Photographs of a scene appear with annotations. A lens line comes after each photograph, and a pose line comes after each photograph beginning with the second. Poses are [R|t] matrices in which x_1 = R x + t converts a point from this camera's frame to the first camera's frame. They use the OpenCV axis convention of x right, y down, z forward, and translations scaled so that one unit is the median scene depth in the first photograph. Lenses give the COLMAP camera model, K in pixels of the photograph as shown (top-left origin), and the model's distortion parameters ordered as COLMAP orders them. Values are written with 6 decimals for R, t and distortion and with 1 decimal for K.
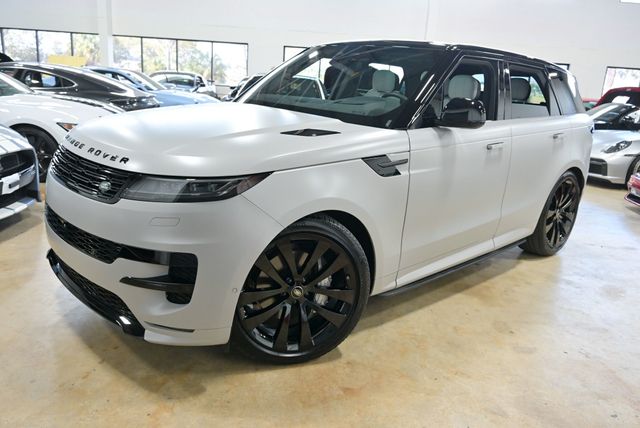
lens RADIAL K [[522.6, 0, 320.0], [0, 522.6, 214.0], [0, 0, 1]] dist [-0.005553, -0.001710]
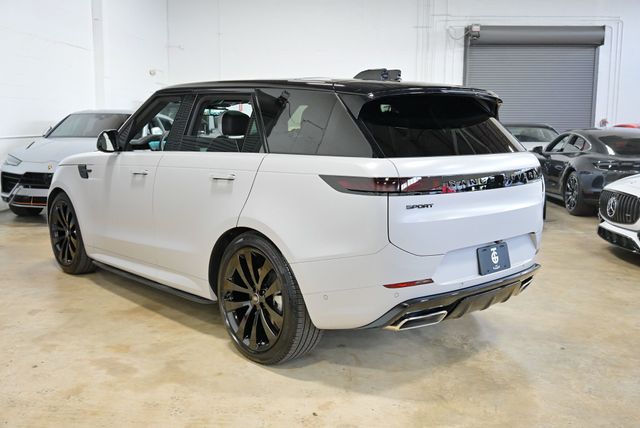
lens RADIAL K [[601.2, 0, 320.0], [0, 601.2, 214.0], [0, 0, 1]] dist [-0.008053, -0.000183]
pose [[-0.013978, 0.059869, -0.998108, 1.925807], [-0.284058, 0.956841, 0.061372, -0.277203], [0.958705, 0.284378, 0.003631, 1.661000]]
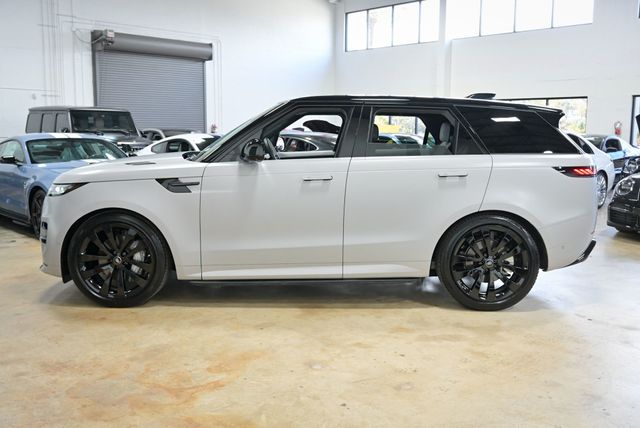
lens RADIAL K [[601.2, 0, 320.0], [0, 601.2, 214.0], [0, 0, 1]] dist [-0.008053, -0.000183]
pose [[0.695366, 0.013427, -0.718531, 1.571707], [-0.144433, 0.982036, -0.121426, 0.130461], [0.703993, 0.188215, 0.684813, 0.128548]]
